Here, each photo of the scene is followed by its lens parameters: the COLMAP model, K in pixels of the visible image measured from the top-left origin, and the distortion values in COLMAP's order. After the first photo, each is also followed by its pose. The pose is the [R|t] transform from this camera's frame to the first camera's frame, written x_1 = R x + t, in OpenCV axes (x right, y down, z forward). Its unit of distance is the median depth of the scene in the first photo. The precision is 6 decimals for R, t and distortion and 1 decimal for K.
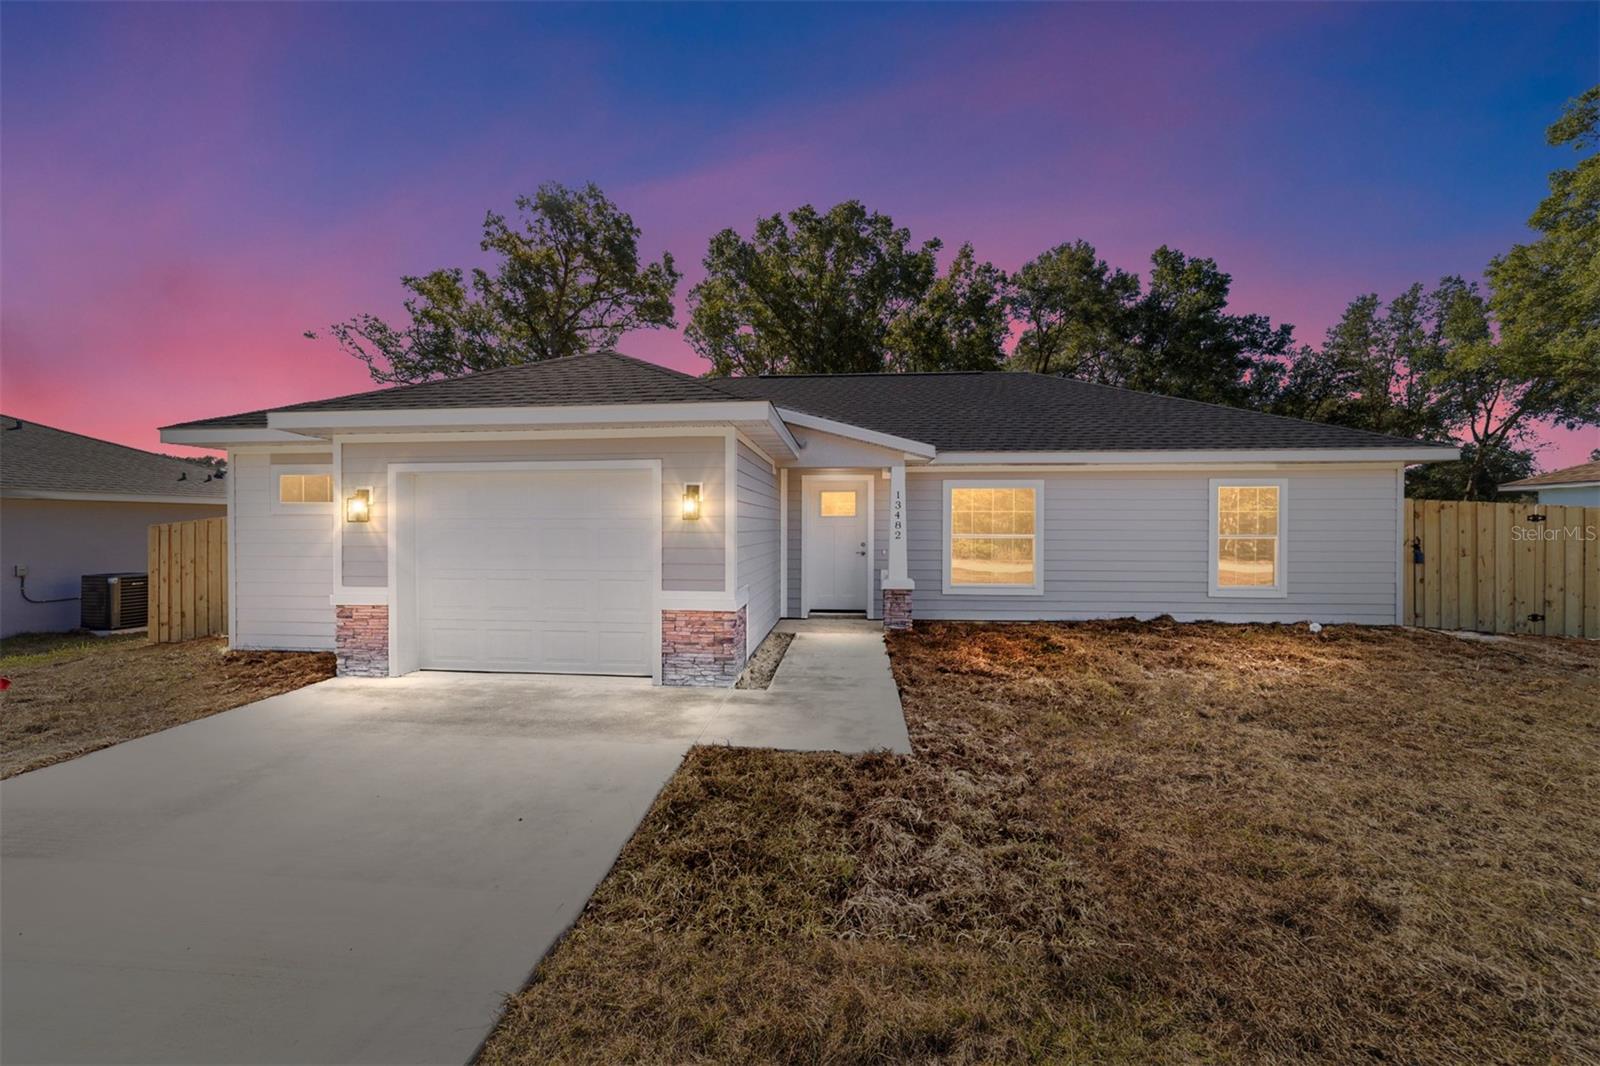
lens RADIAL K [[612.0, 0, 797.2], [0, 612.0, 527.9], [0, 0, 1]] dist [-0.019419, 0.008792]
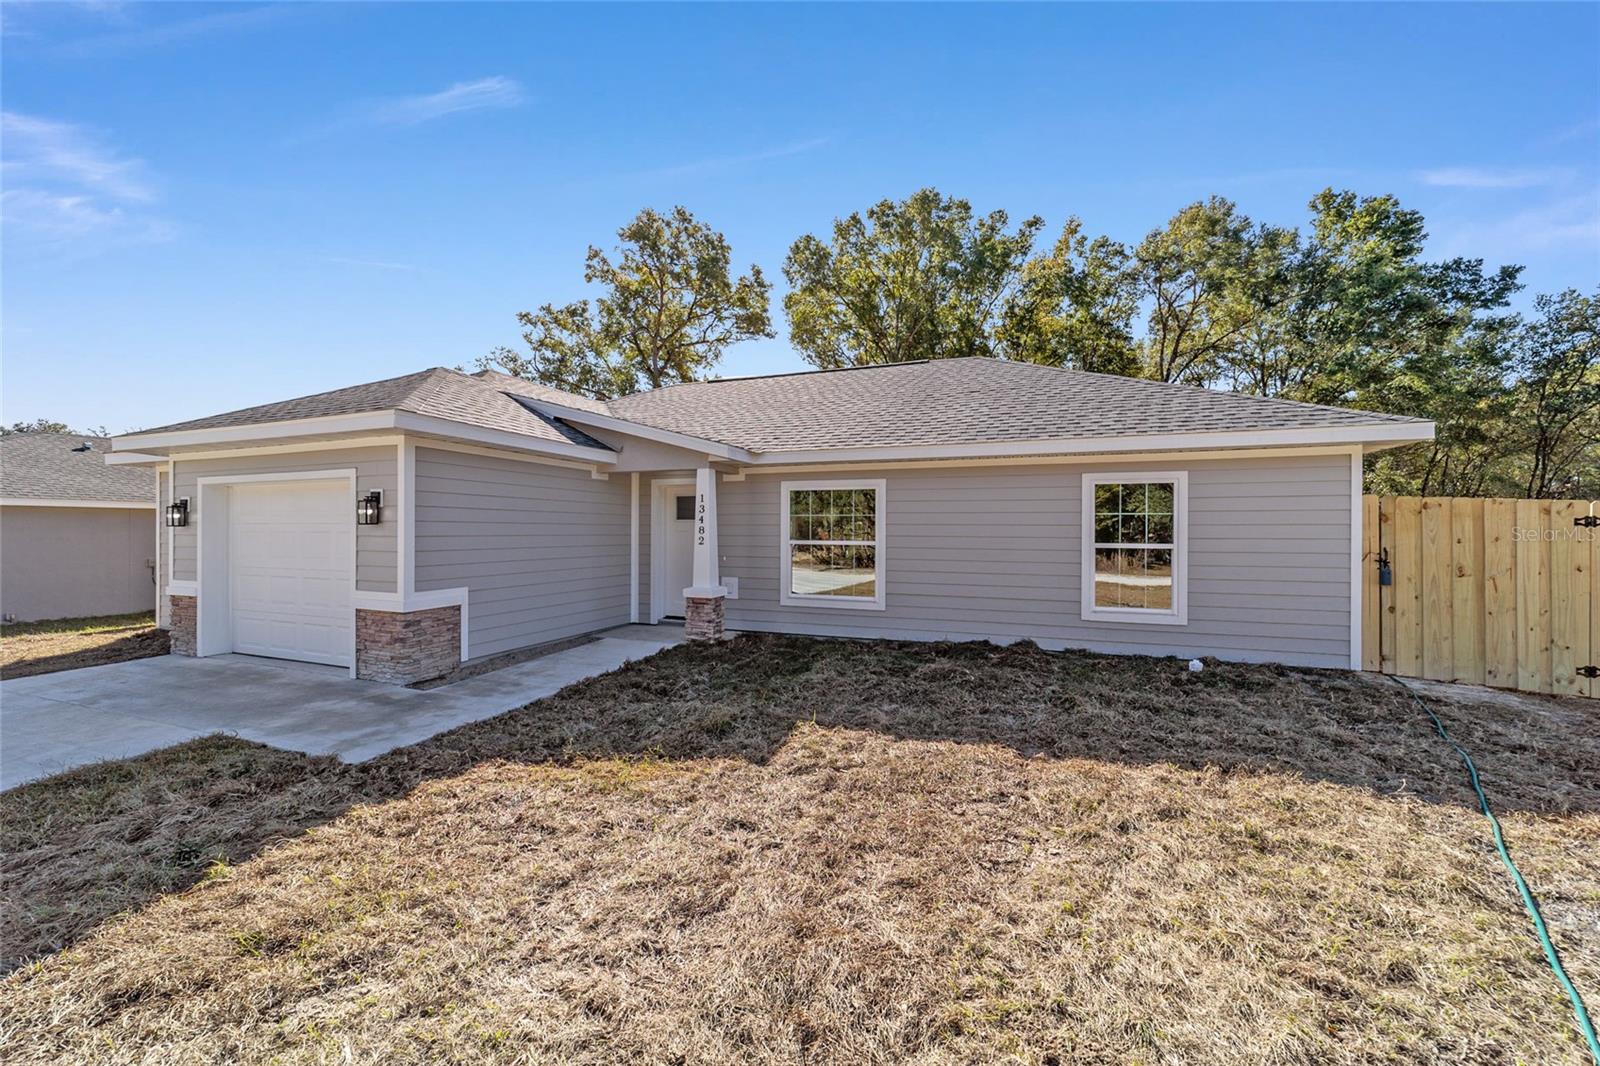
lens RADIAL K [[612.0, 0, 797.2], [0, 612.0, 527.9], [0, 0, 1]] dist [-0.019419, 0.008792]
pose [[0.963303, 0.001291, -0.268413, 0.148195], [-0.003404, 0.999967, -0.007410, -0.000383], [0.268395, 0.008052, 0.963275, 0.033186]]
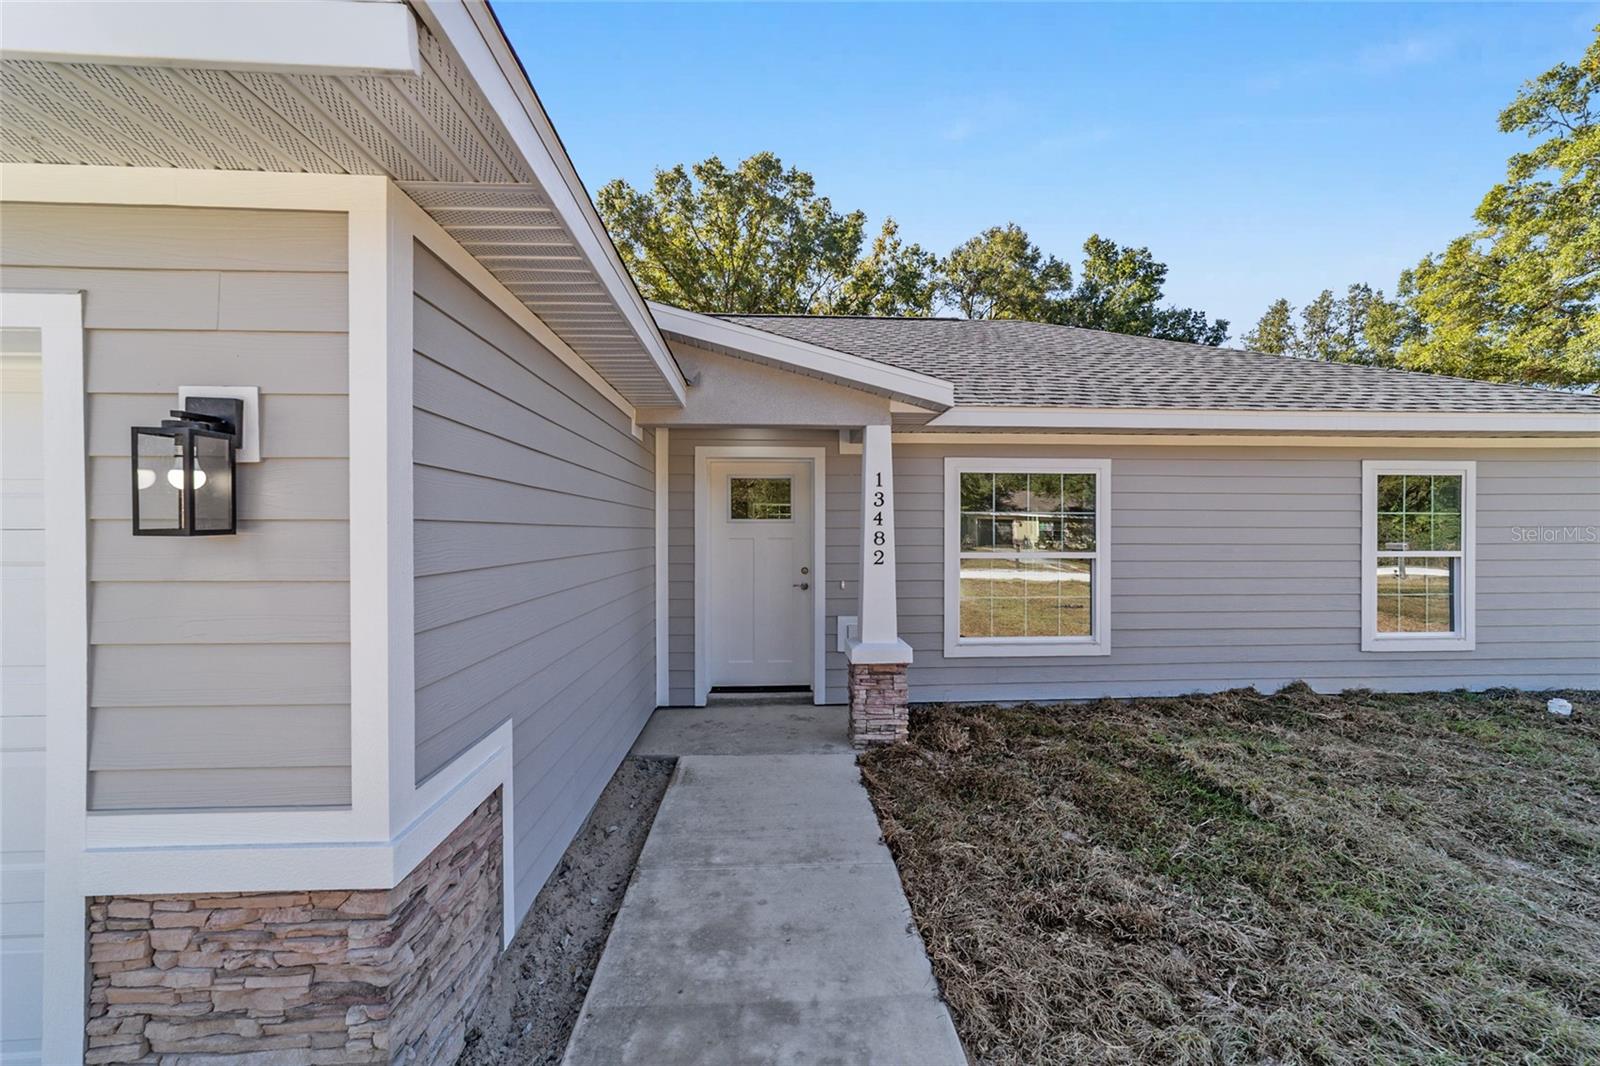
lens RADIAL K [[618.5, 0, 794.5], [0, 618.5, 536.5], [0, 0, 1]] dist [-0.016377, 0.006099]
pose [[0.990397, -0.003629, 0.138204, 0.005611], [0.002833, 0.999978, 0.005955, -0.002418], [-0.138223, -0.005507, 0.990386, 0.129486]]
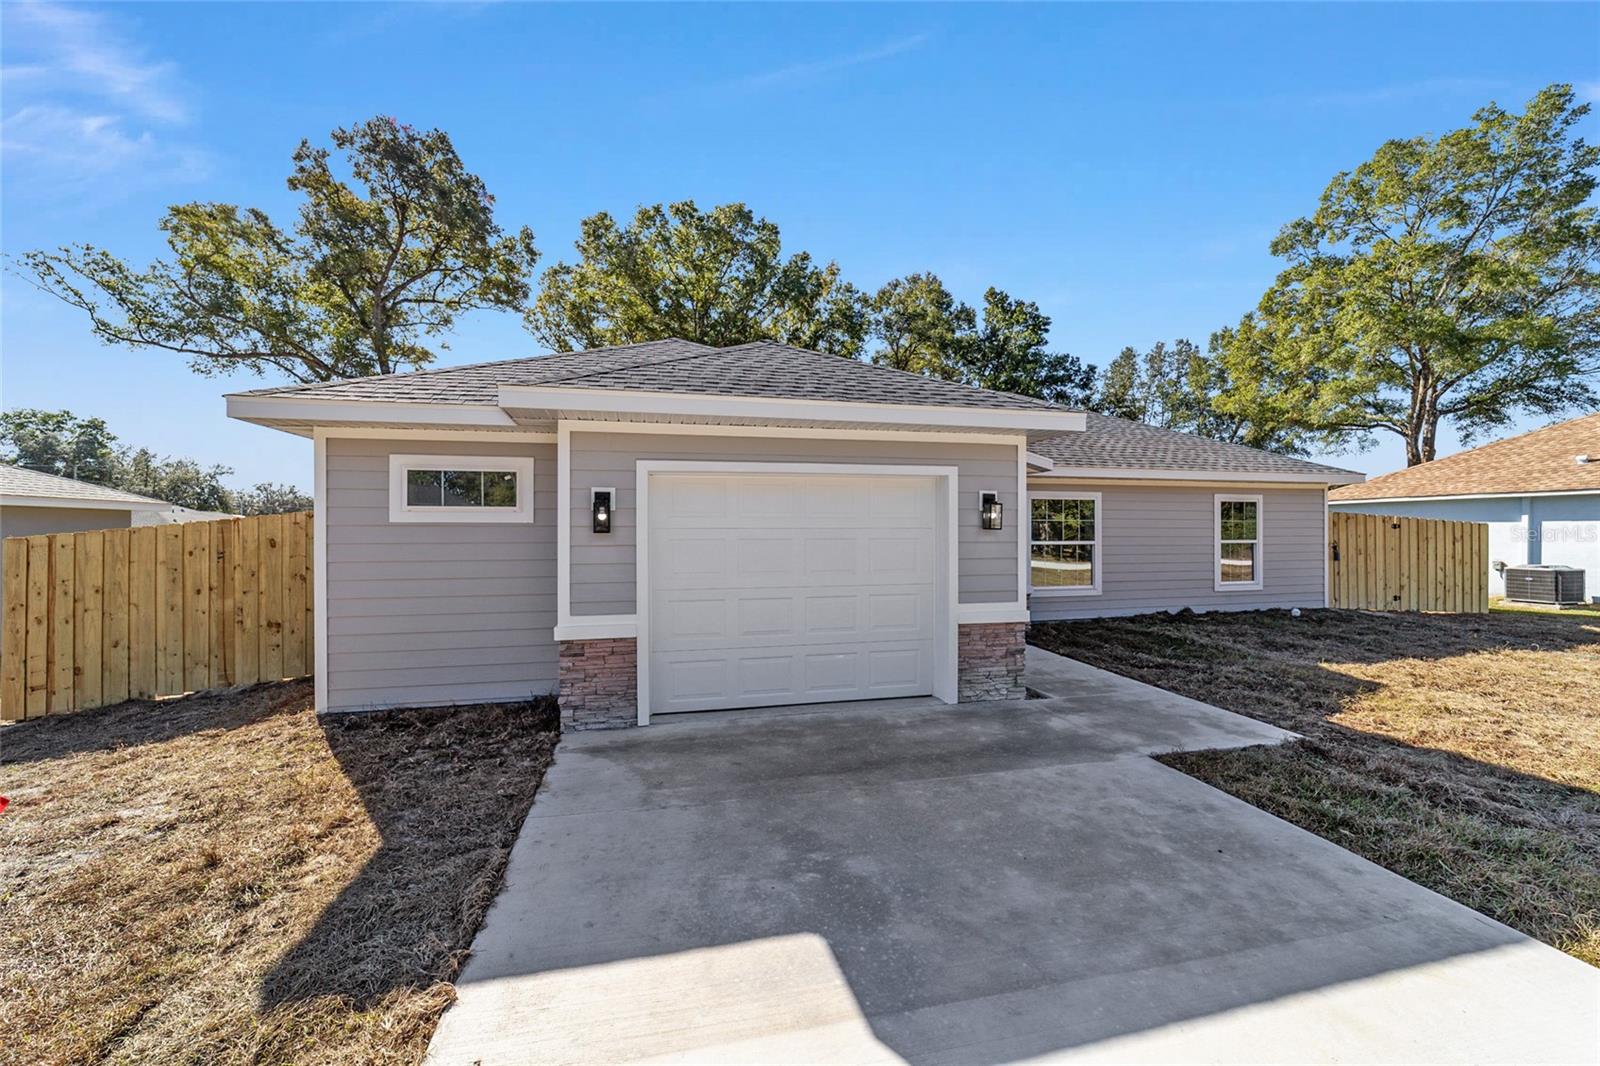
lens RADIAL K [[614.4, 0, 797.6], [0, 614.4, 528.1], [0, 0, 1]] dist [-0.018021, 0.007953]
pose [[0.946826, -0.001061, 0.321743, -0.140190], [0.004124, 0.999952, -0.008840, -0.001474], [-0.321718, 0.009697, 0.946786, 0.031925]]
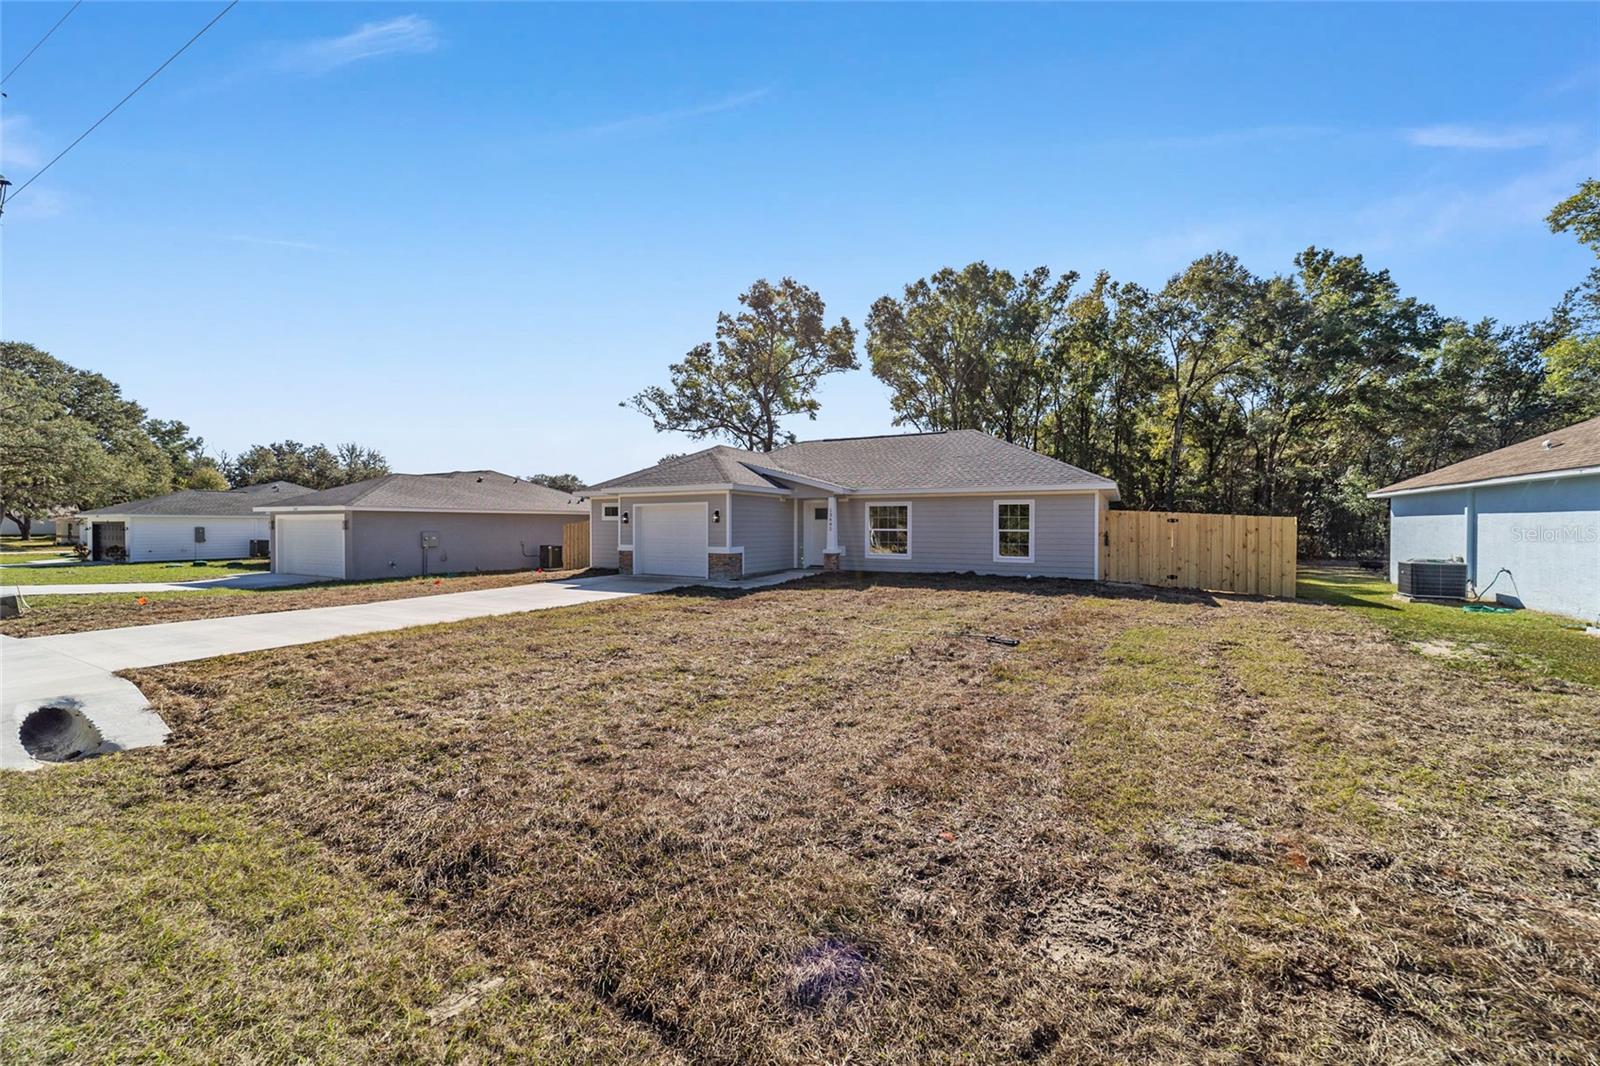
lens RADIAL K [[614.4, 0, 797.6], [0, 614.4, 528.1], [0, 0, 1]] dist [-0.018021, 0.007953]
pose [[0.918373, 0.002598, -0.395707, 0.244087], [-0.002591, 0.999996, 0.000550, 0.002113], [0.395707, 0.000520, 0.918377, -0.280583]]
